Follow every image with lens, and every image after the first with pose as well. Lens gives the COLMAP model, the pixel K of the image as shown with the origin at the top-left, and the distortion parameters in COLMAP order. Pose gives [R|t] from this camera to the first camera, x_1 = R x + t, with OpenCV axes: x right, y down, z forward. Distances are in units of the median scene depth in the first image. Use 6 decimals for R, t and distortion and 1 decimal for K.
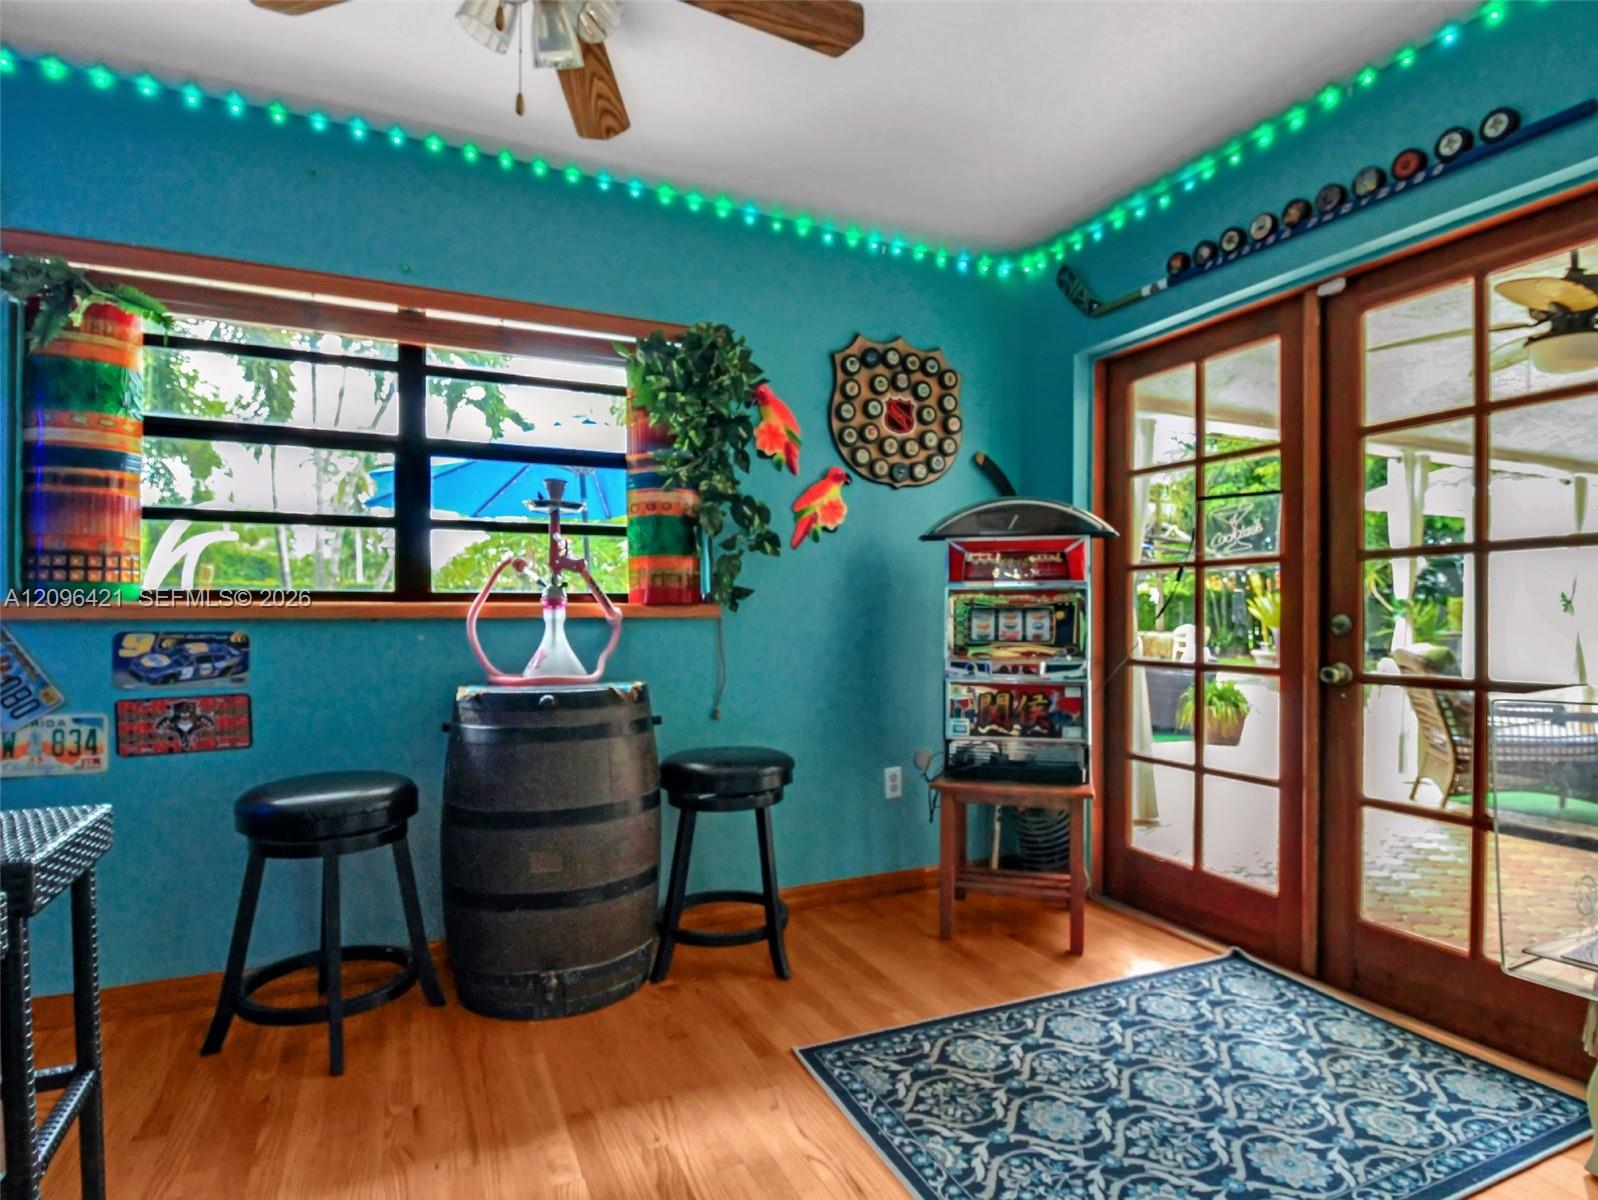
lens RADIAL K [[878.2, 0, 799.0], [0, 878.2, 600.0], [0, 0, 1]] dist [0.000649, 0.000244]
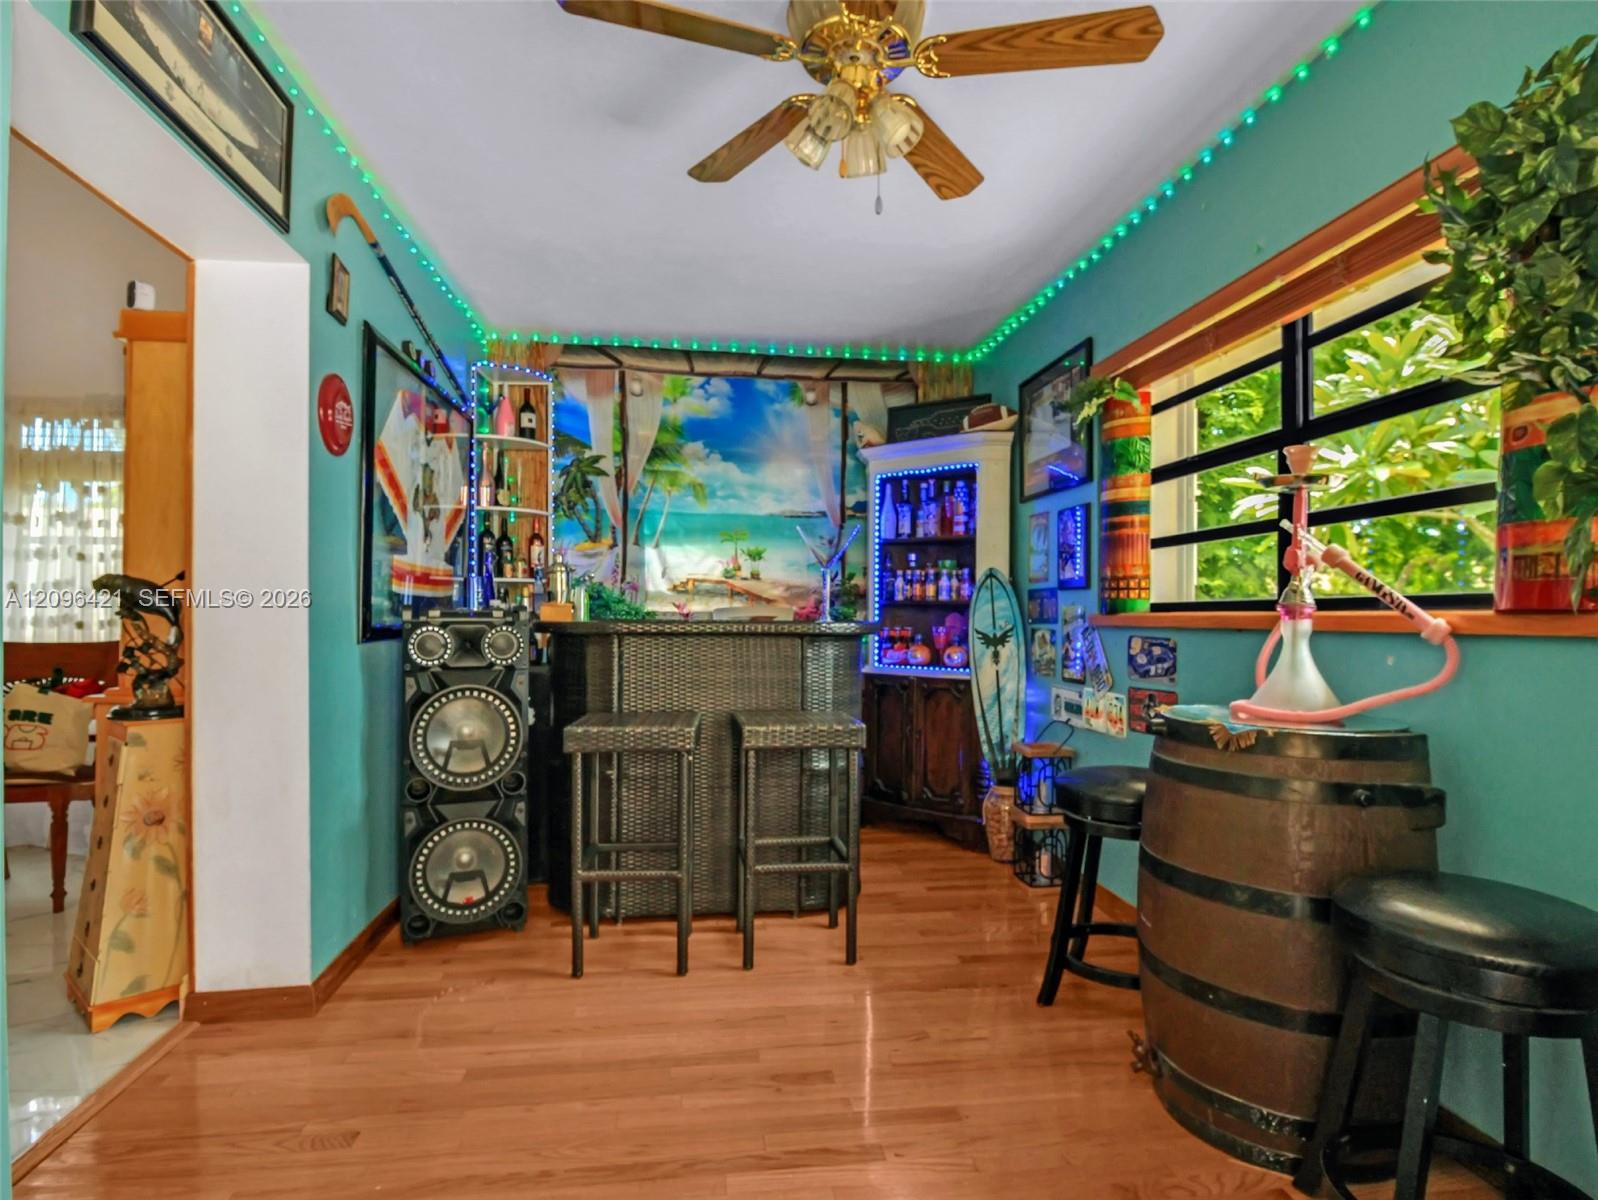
lens RADIAL K [[839.7, 0, 799.0], [0, 839.7, 600.0], [0, 0, 1]] dist [-0.001008, -0.000144]
pose [[-0.300423, -0.019299, -0.953611, 0.570020], [0.007410, 0.999718, -0.022567, 0.006889], [0.953777, -0.013845, -0.300195, 0.862214]]
